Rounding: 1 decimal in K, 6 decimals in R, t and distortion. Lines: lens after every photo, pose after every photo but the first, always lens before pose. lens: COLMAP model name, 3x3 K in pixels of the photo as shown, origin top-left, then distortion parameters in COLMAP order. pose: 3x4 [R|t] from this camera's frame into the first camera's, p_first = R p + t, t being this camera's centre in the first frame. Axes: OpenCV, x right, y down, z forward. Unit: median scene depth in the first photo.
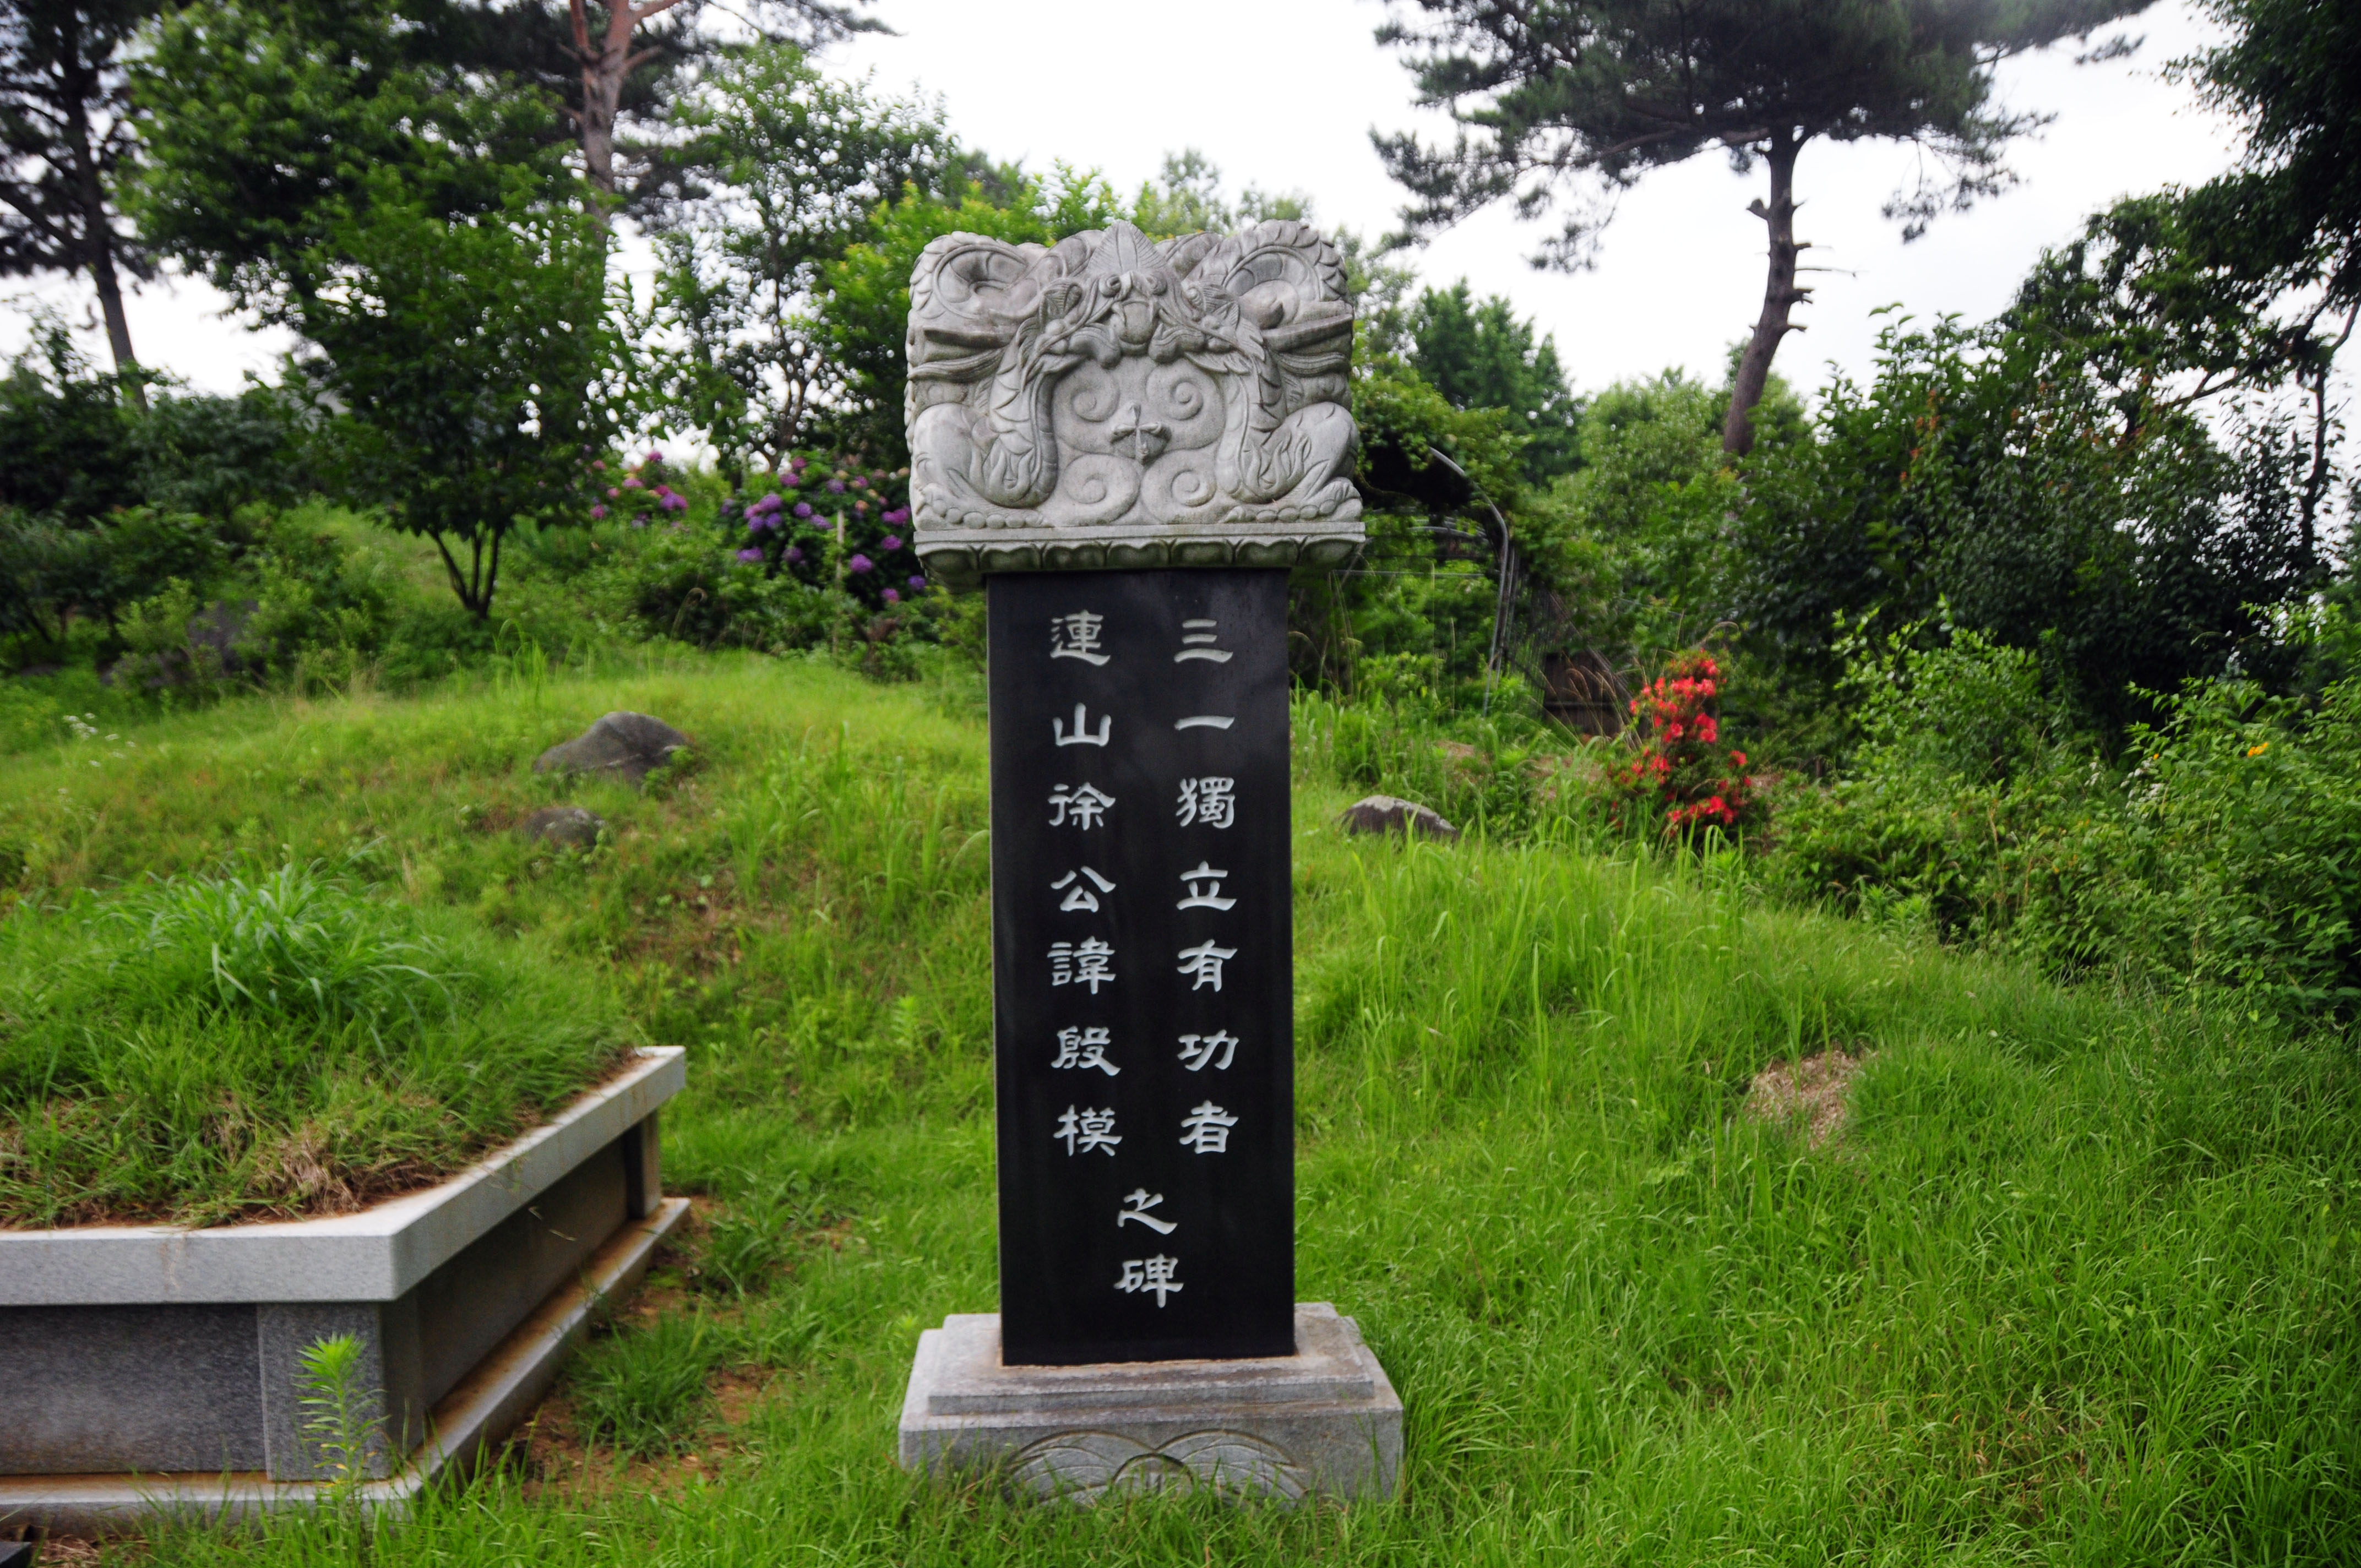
lens RADIAL K [[2430.4, 0, 1180.5], [0, 2430.4, 784.0], [0, 0, 1]] dist [-0.114779, 0.035014]
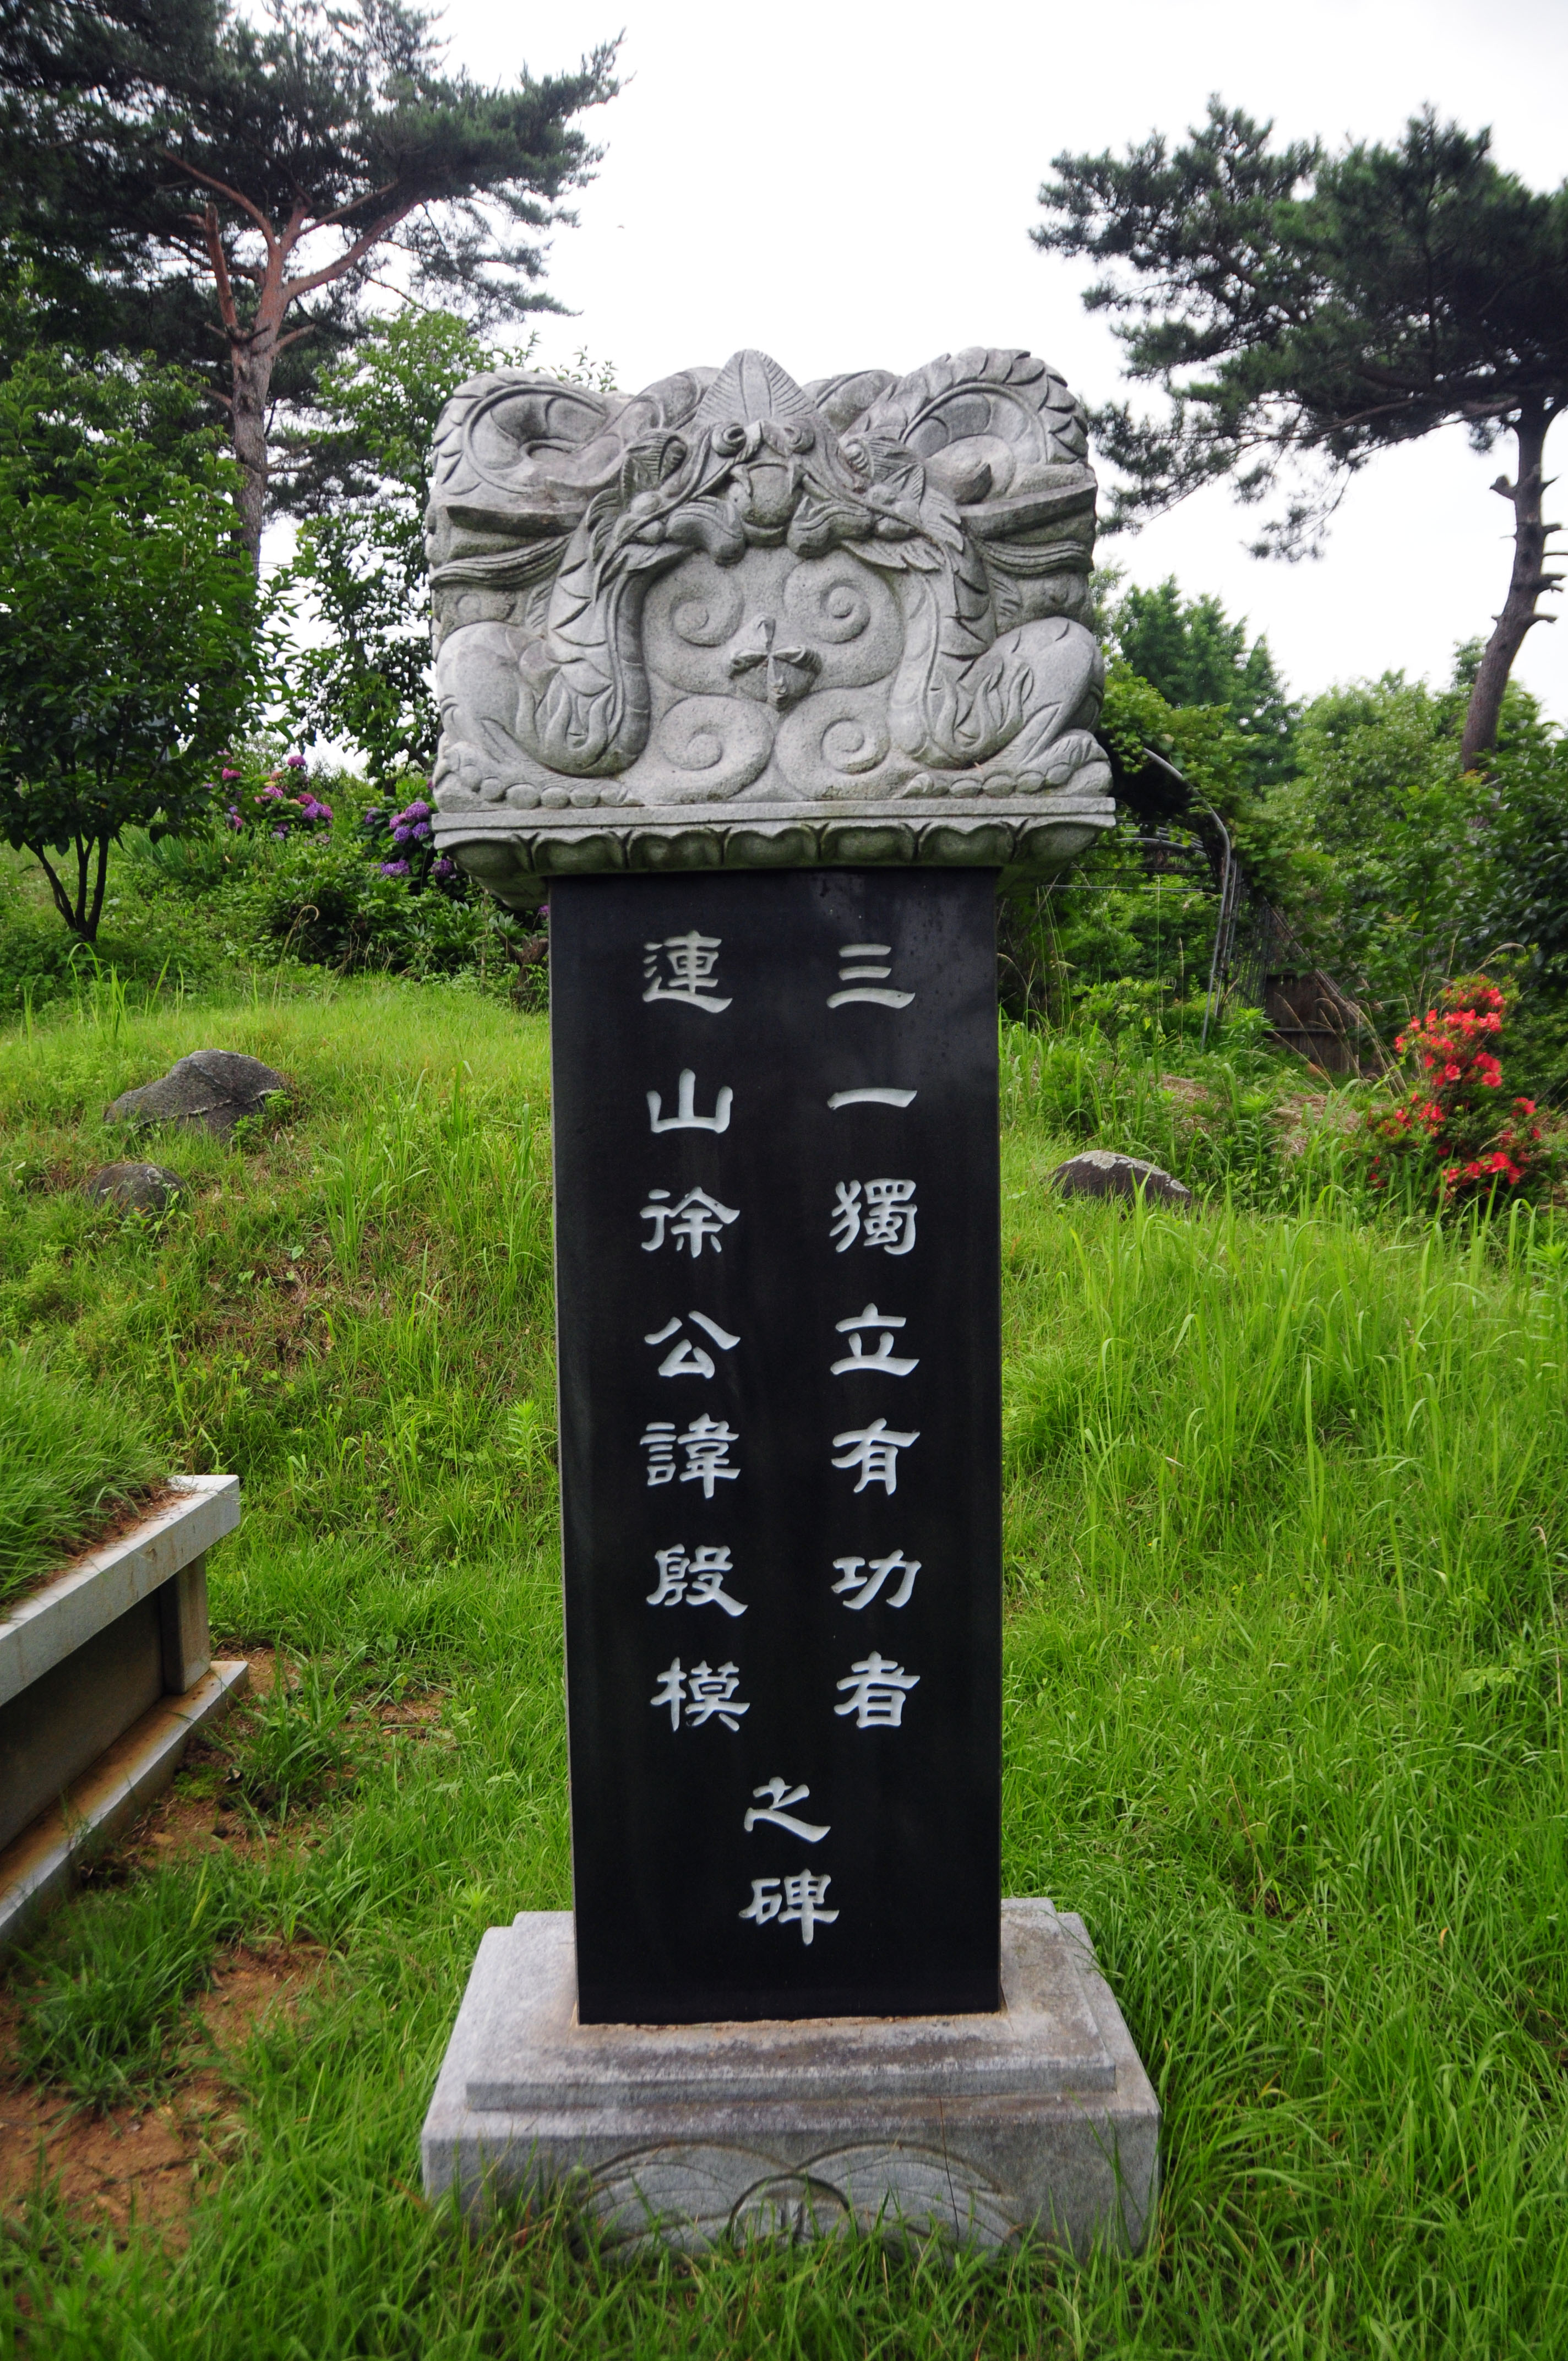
lens RADIAL K [[2430.4, 0, 786.7], [0, 2430.4, 1217.7], [0, 0, 1]] dist [-0.114779, 0.035014]
pose [[0.999316, 0.002493, -0.036885, 0.007756], [-0.000734, 0.998864, 0.047639, -0.016918], [0.036962, -0.047579, 0.998183, 0.228007]]
